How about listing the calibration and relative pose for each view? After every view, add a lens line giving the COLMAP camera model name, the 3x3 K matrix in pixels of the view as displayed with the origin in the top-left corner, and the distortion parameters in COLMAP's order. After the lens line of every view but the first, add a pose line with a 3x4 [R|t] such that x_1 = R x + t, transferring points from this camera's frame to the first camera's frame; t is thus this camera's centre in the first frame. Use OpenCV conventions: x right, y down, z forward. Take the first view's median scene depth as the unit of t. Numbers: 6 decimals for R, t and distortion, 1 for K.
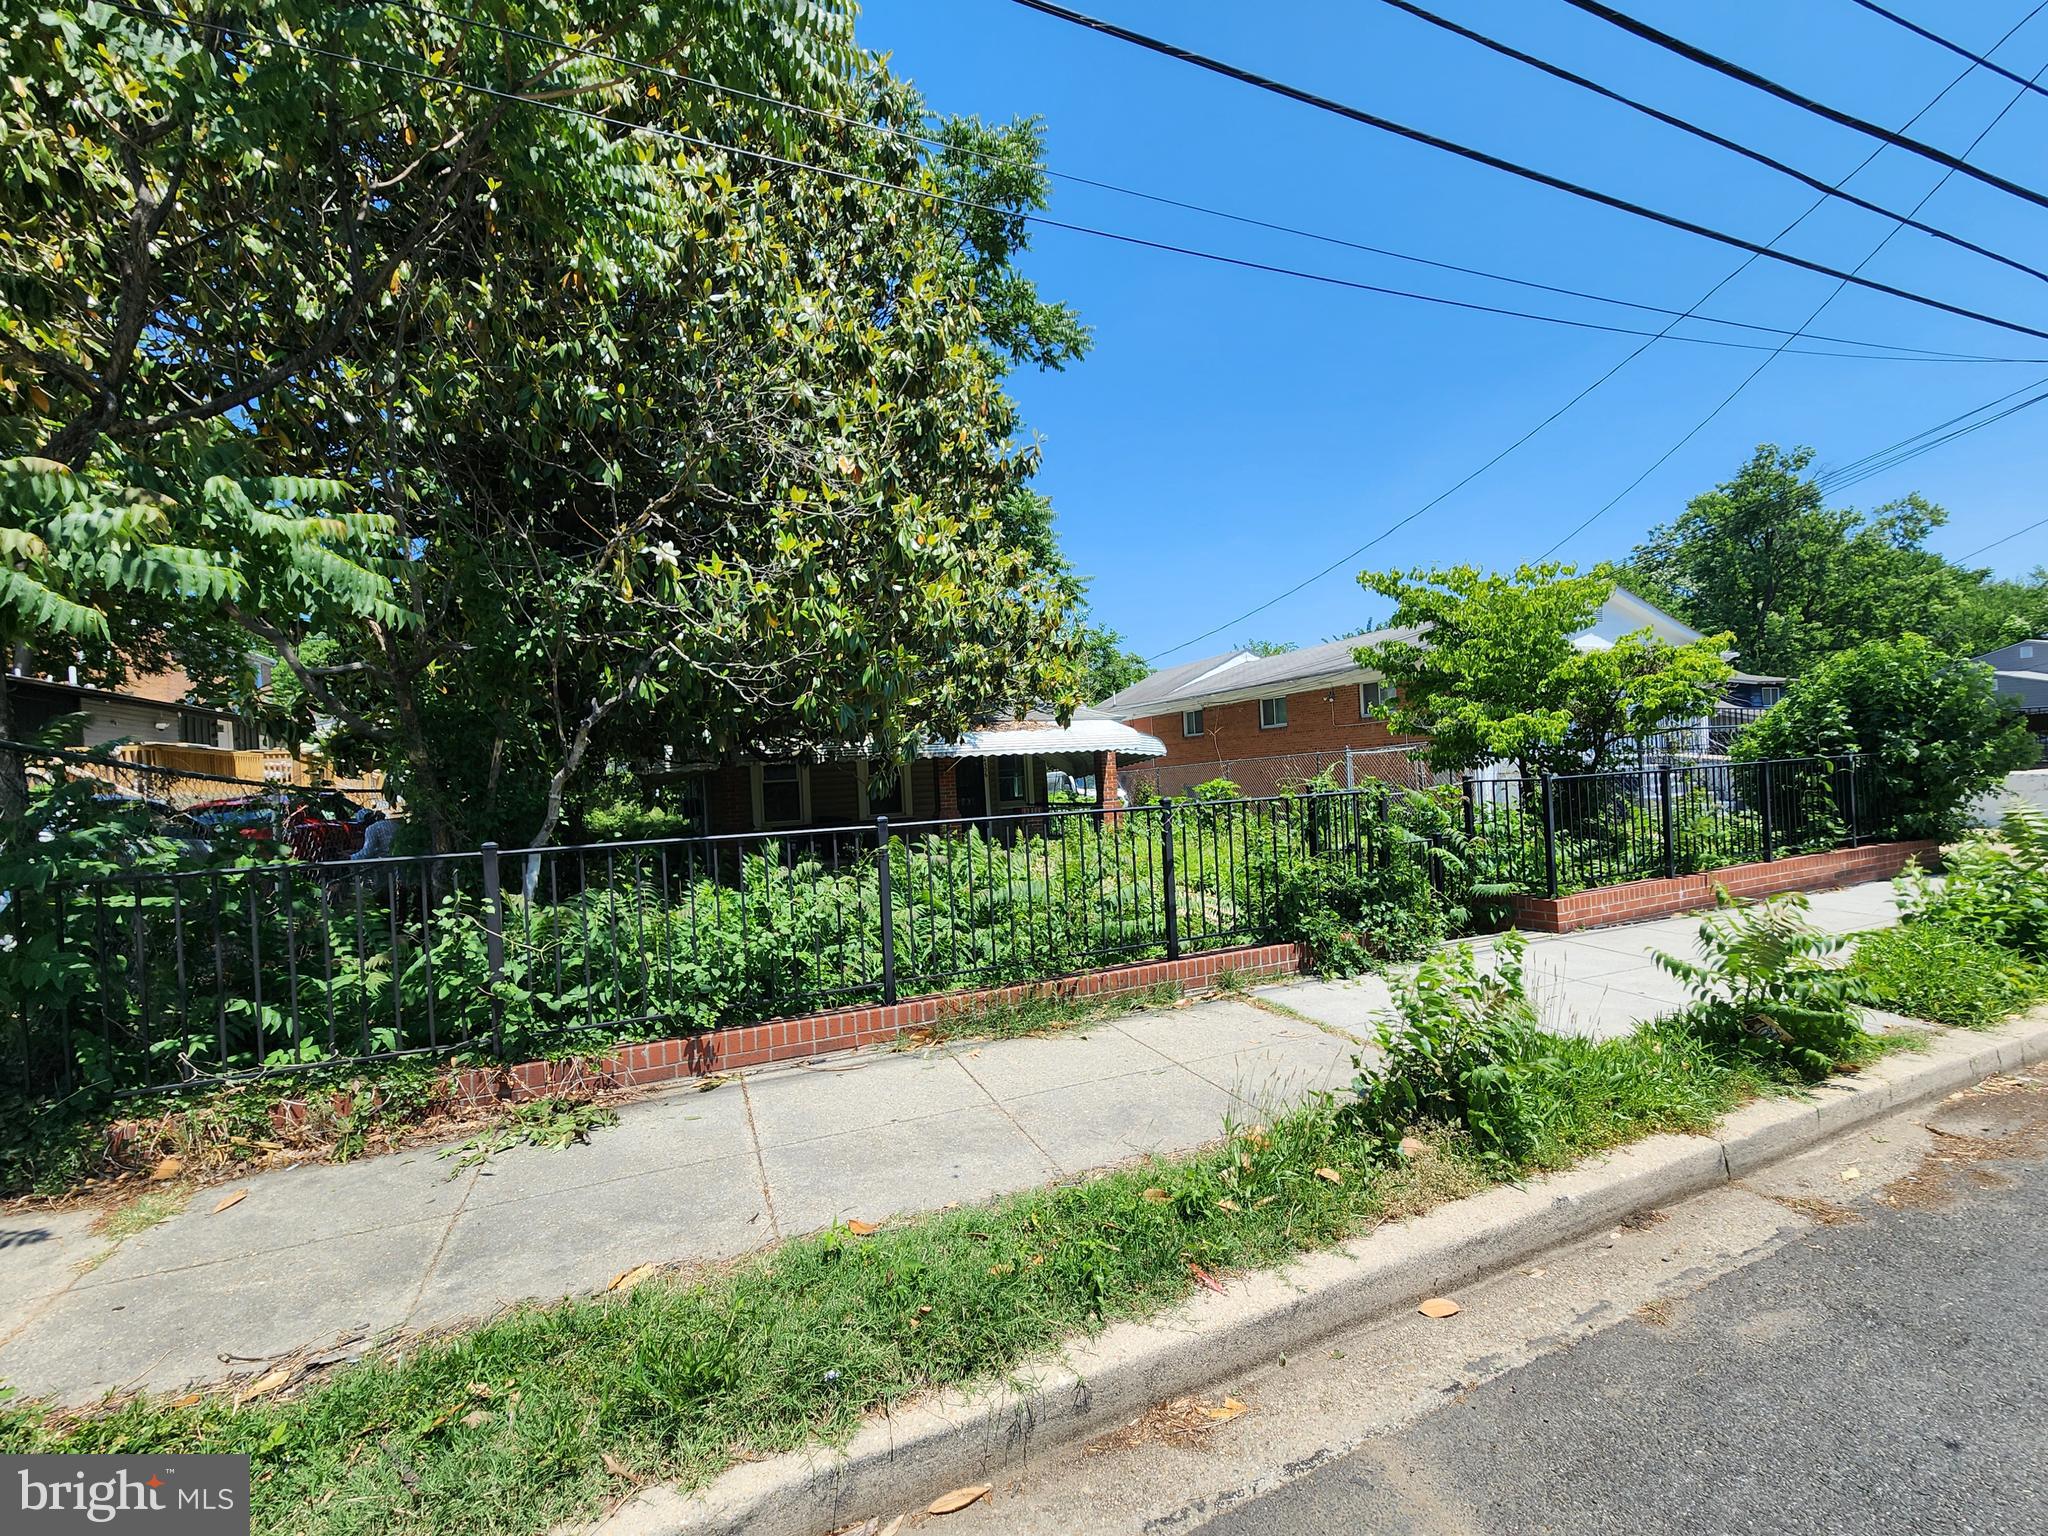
lens RADIAL K [[831.1, 0, 1042.4], [0, 831.1, 770.9], [0, 0, 1]] dist [0.005649, -0.003574]
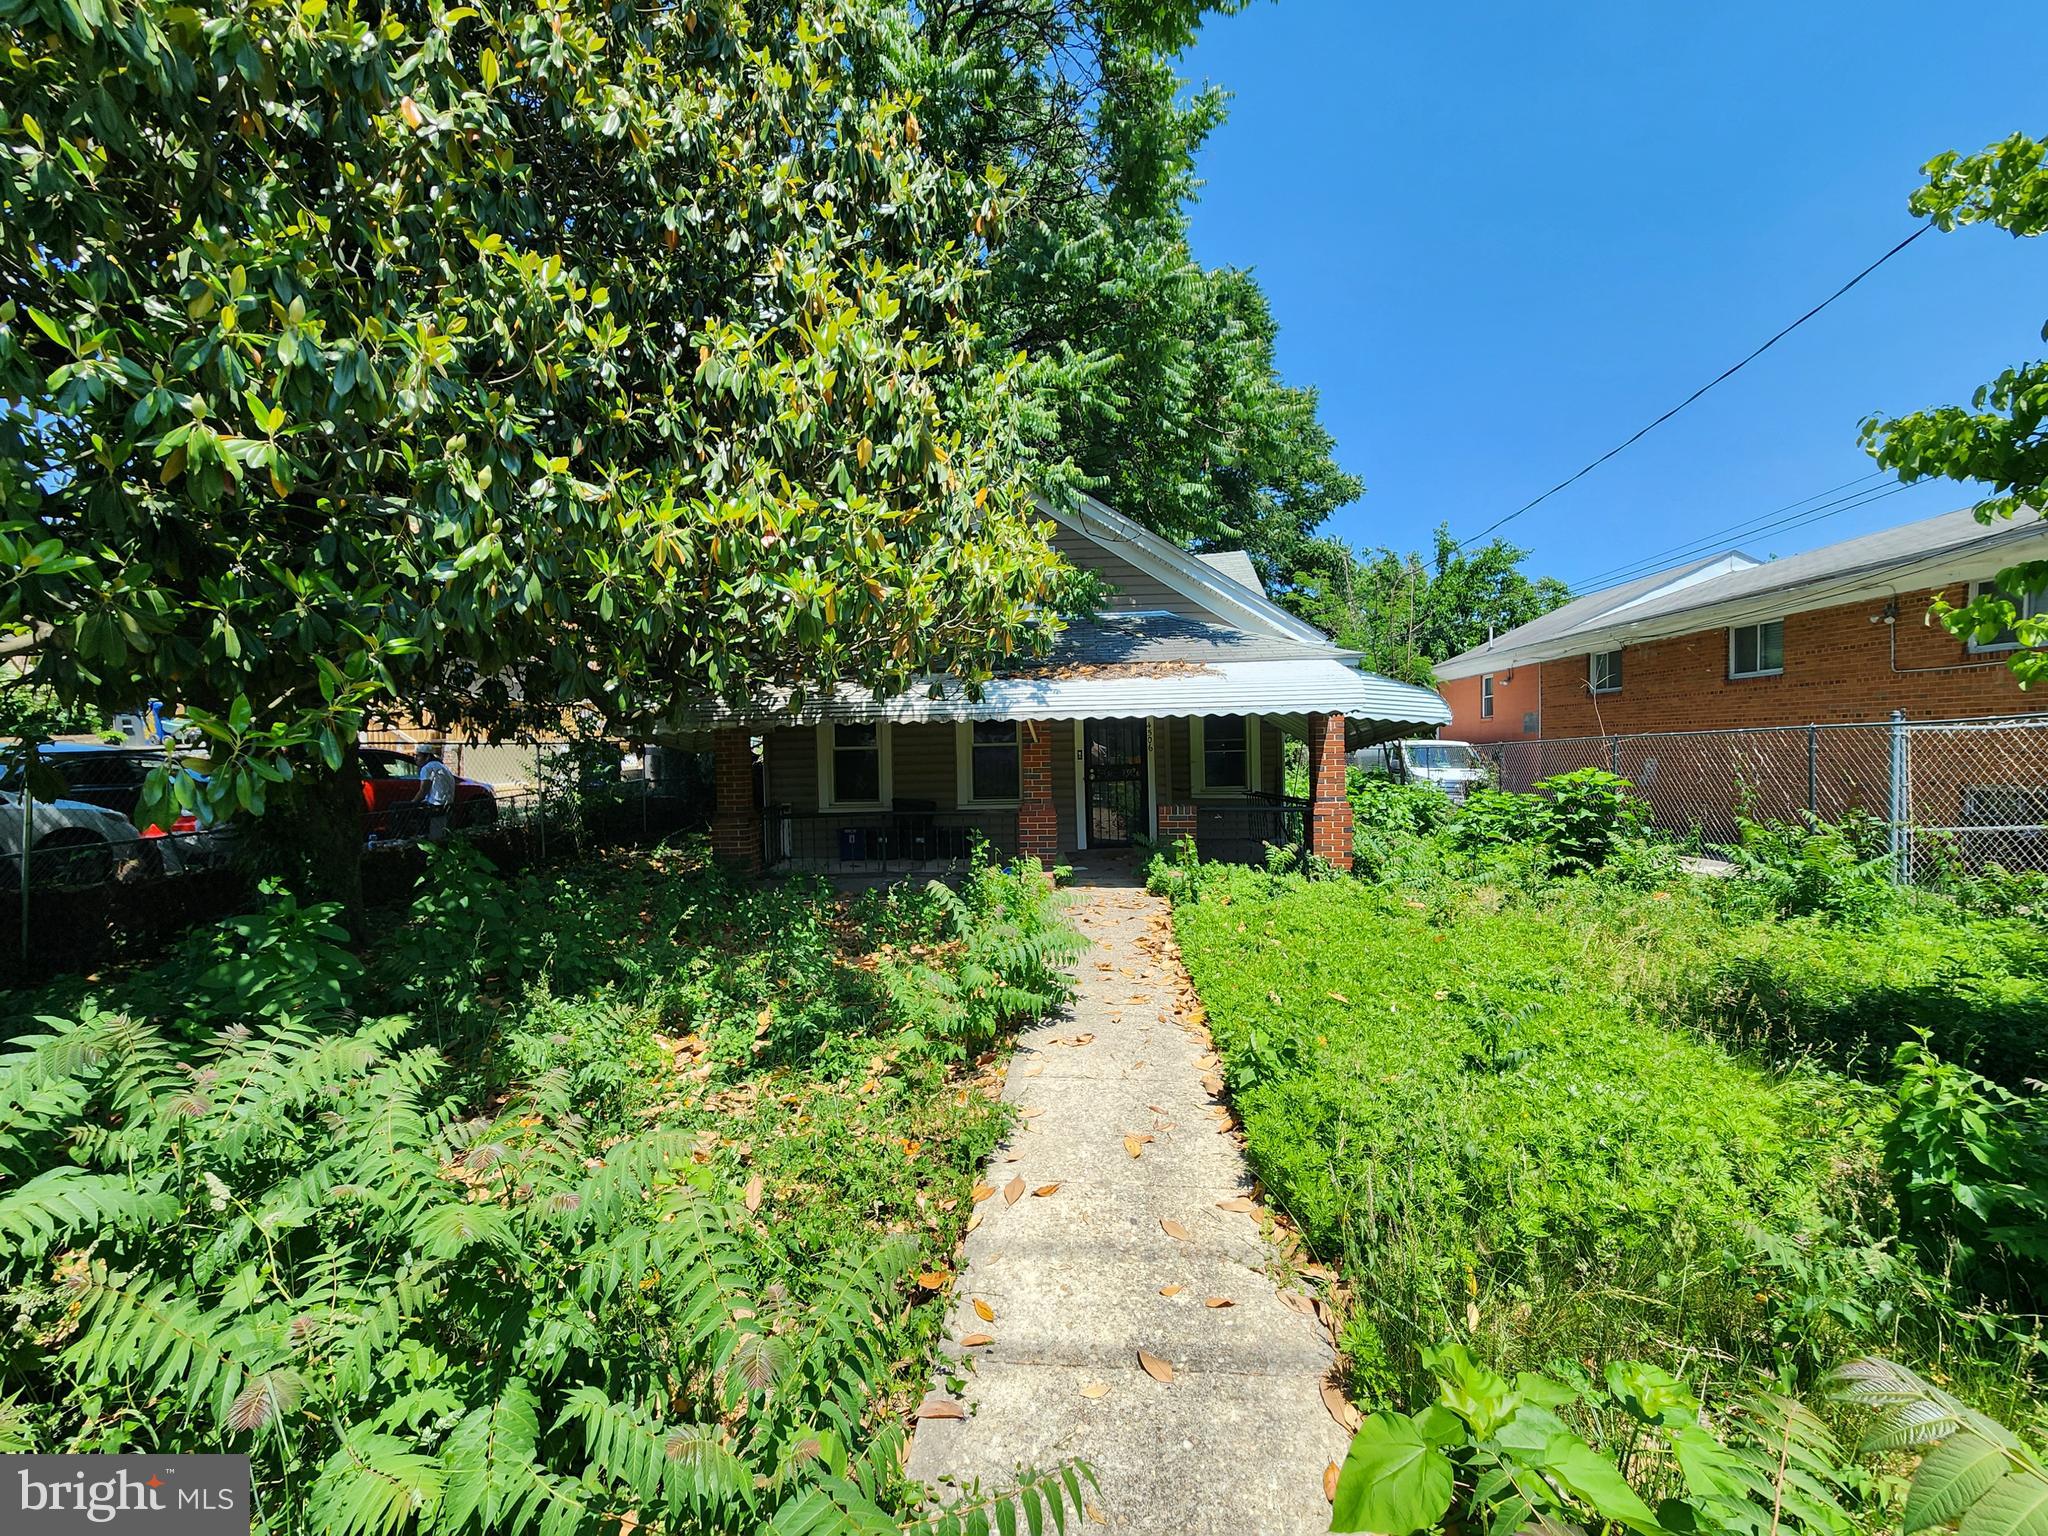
lens RADIAL K [[831.1, 0, 1042.4], [0, 831.1, 770.9], [0, 0, 1]] dist [0.005649, -0.003574]
pose [[0.883142, 0.049223, -0.466515, 0.301658], [-0.025058, 0.998010, 0.057864, -0.022996], [0.468435, -0.039412, 0.882618, 0.700132]]
